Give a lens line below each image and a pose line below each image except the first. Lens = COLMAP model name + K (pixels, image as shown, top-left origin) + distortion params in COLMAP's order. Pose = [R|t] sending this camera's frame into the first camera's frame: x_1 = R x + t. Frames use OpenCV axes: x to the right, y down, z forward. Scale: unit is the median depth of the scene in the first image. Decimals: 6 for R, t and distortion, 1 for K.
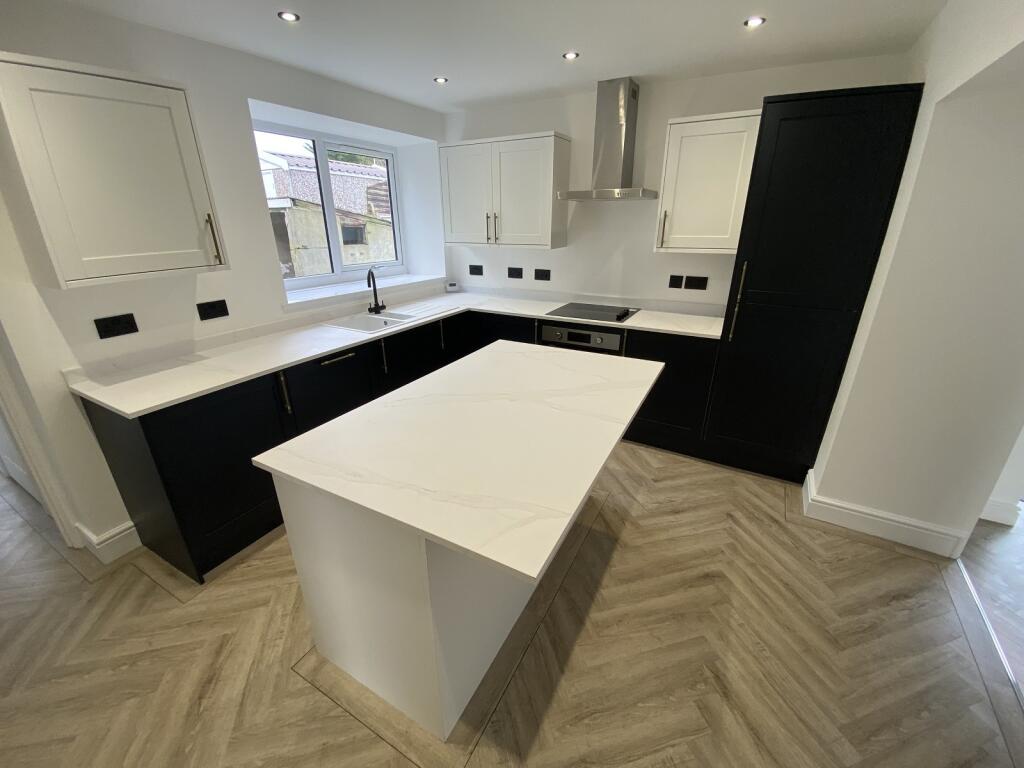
lens RADIAL K [[421.3, 0, 507.2], [0, 421.3, 382.5], [0, 0, 1]] dist [-0.019660, -0.003081]
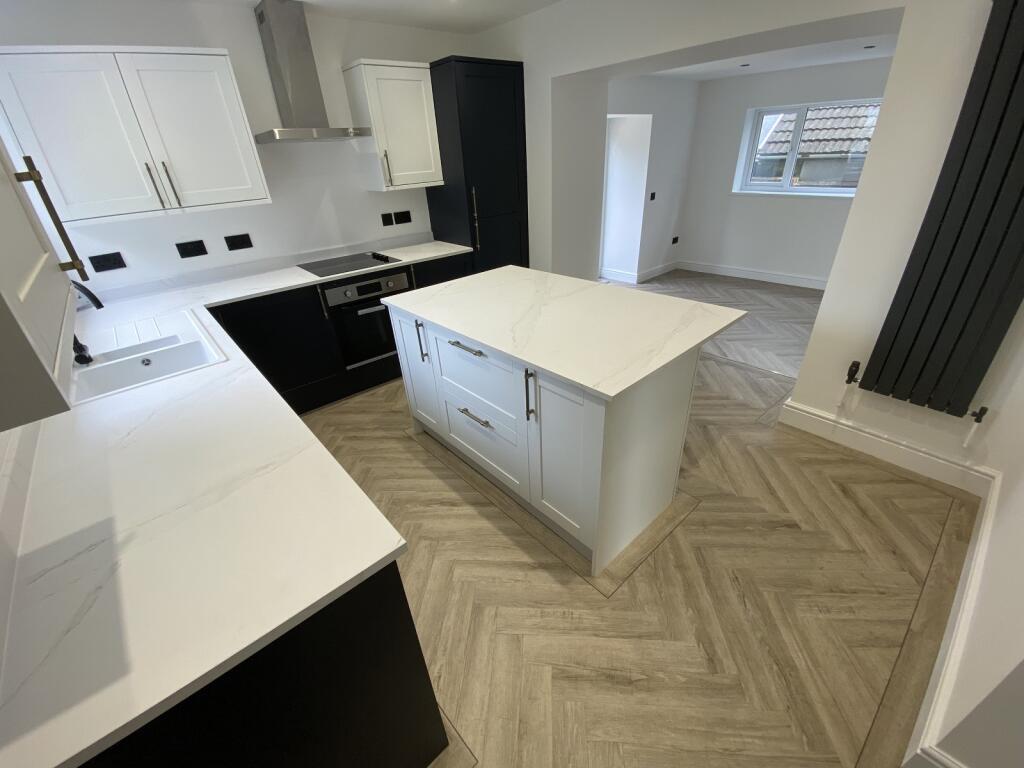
lens RADIAL K [[421.3, 0, 507.2], [0, 421.3, 389.8], [0, 0, 1]] dist [-0.019660, -0.003081]
pose [[0.317122, -0.468505, 0.824583, -0.837162], [0.380772, 0.859202, 0.341736, -0.151159], [-0.868589, 0.205606, 0.450866, 0.433823]]
